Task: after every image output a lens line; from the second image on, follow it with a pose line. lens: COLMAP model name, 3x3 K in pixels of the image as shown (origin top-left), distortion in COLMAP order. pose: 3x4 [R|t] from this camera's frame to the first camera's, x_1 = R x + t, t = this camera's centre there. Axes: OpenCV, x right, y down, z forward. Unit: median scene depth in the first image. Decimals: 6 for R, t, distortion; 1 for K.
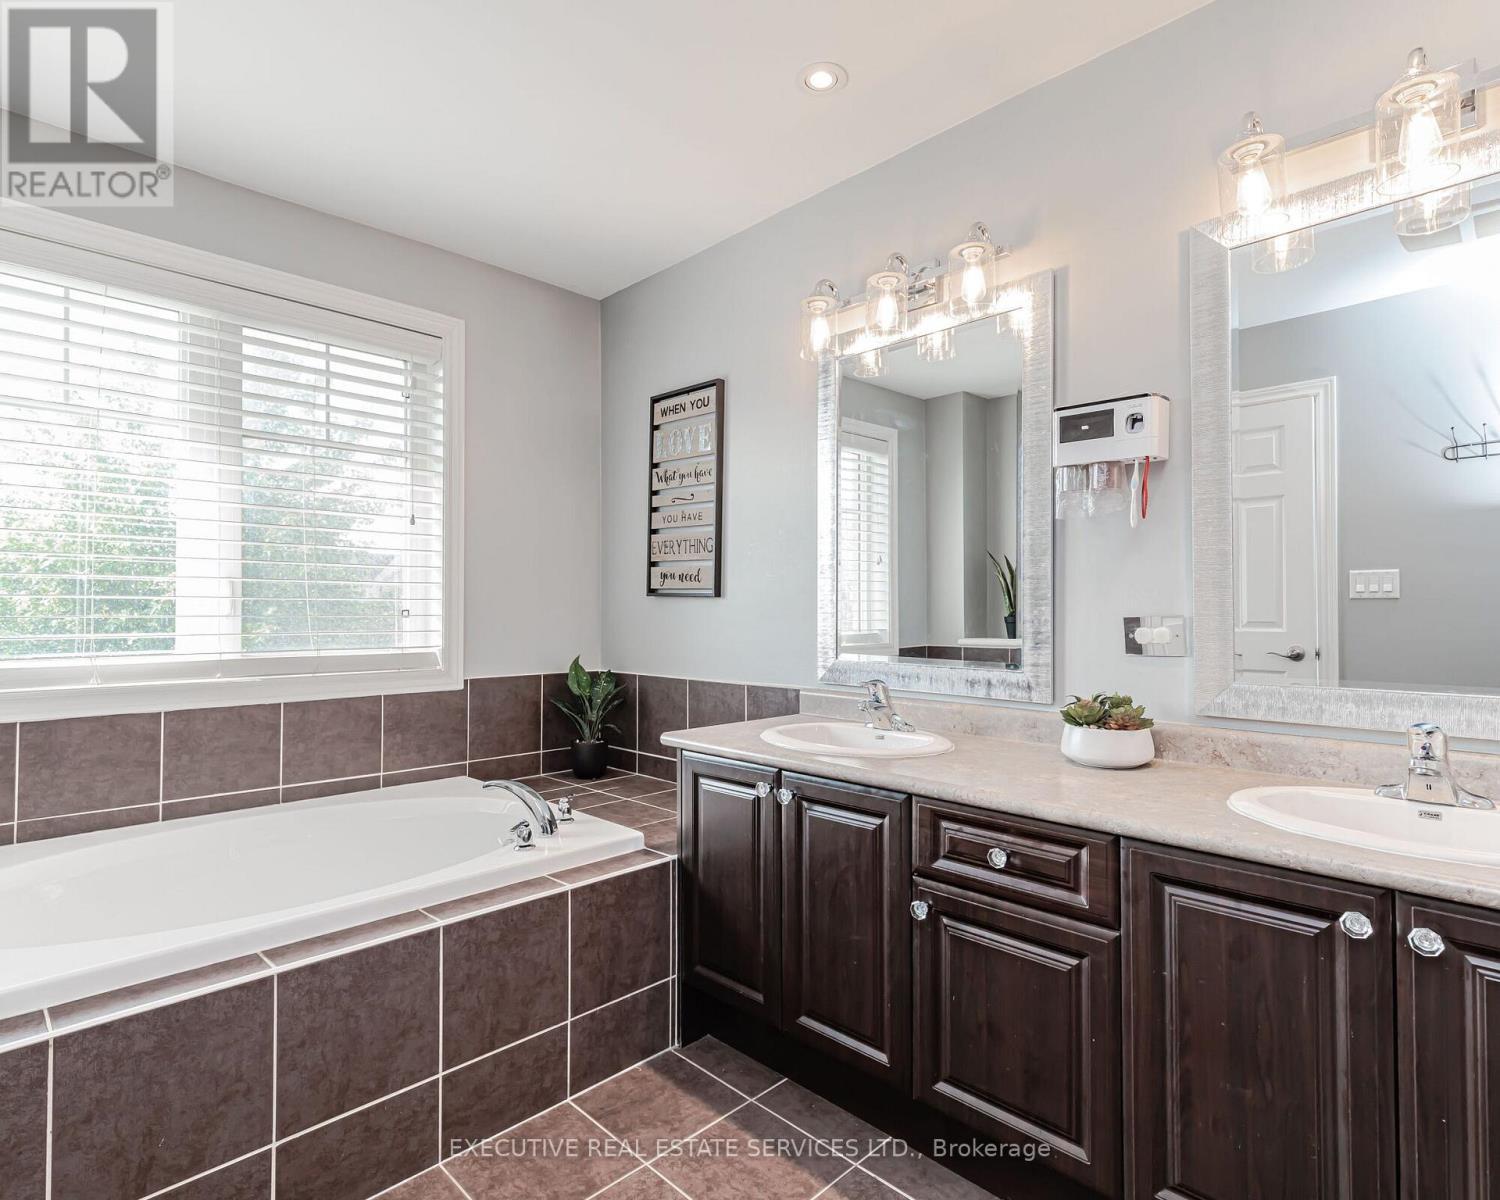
lens RADIAL K [[803.5, 0, 747.9], [0, 803.5, 601.3], [0, 0, 1]] dist [0.003338, 0.000869]
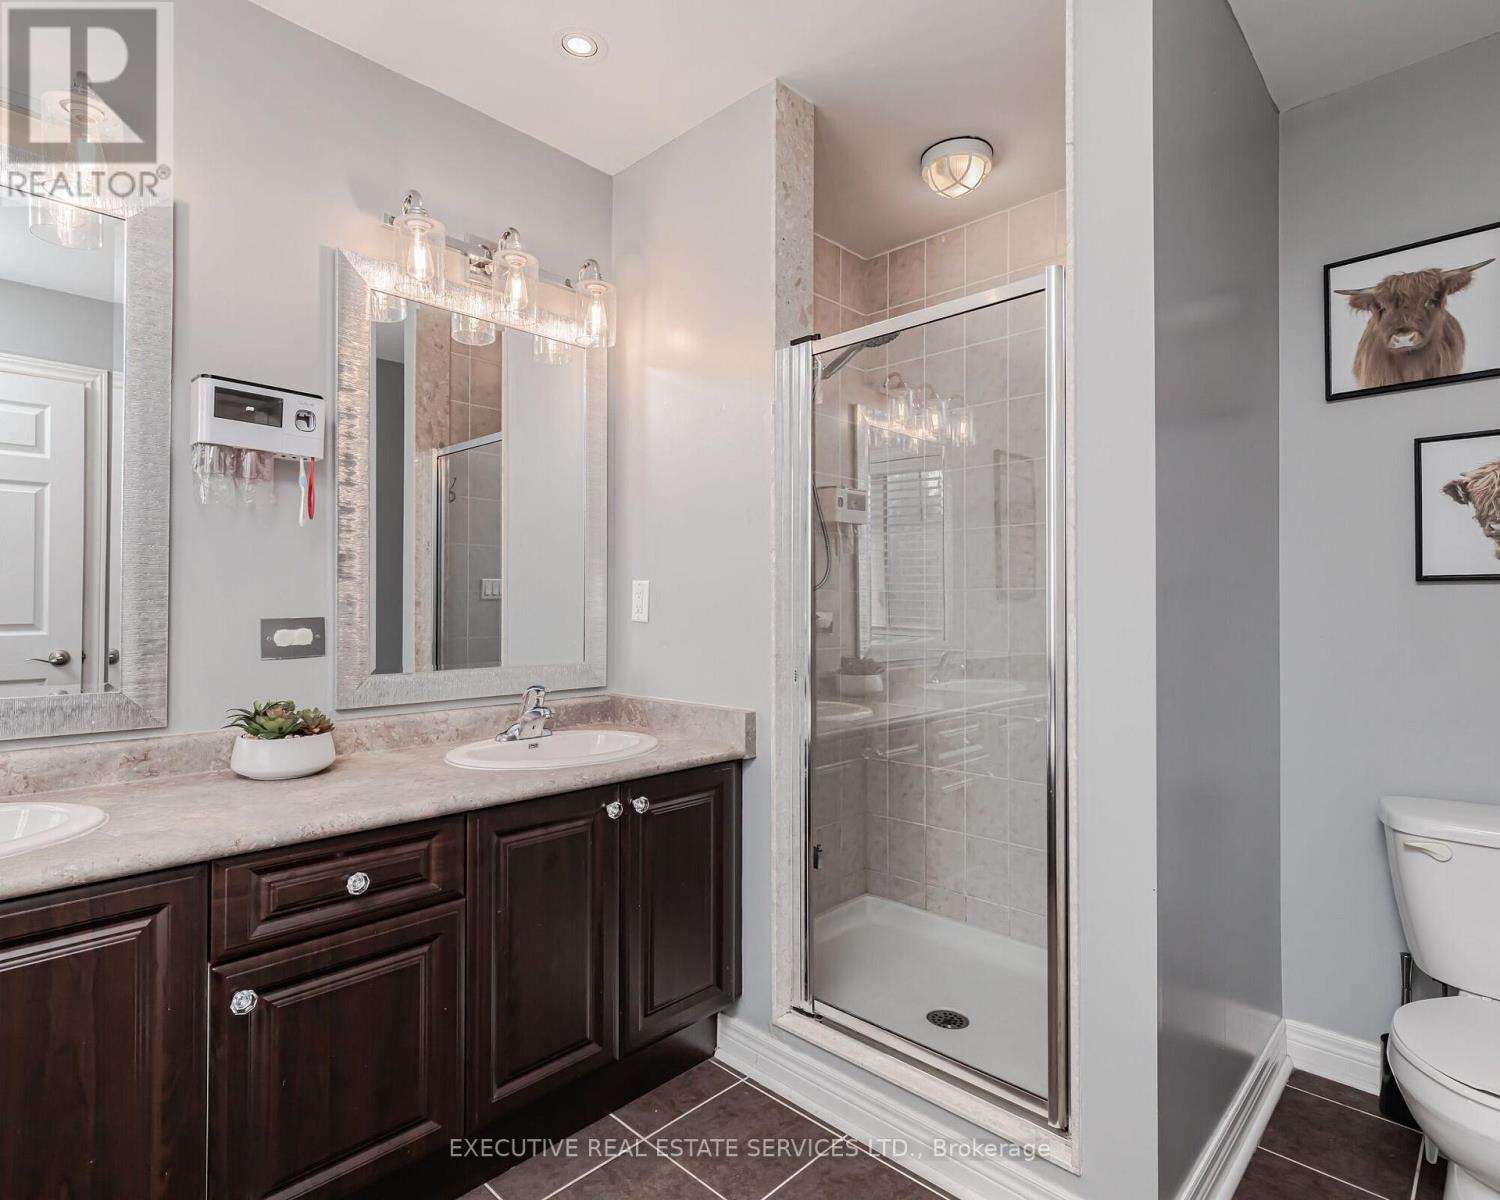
lens RADIAL K [[778.7, 0, 746.2], [0, 778.7, 610.4], [0, 0, 1]] dist [-0.002601, -0.000828]
pose [[-0.015500, -0.002894, 0.999876, -0.490396], [-0.008990, 0.999956, 0.002754, 0.002045], [-0.999839, -0.008947, -0.015526, 0.488396]]
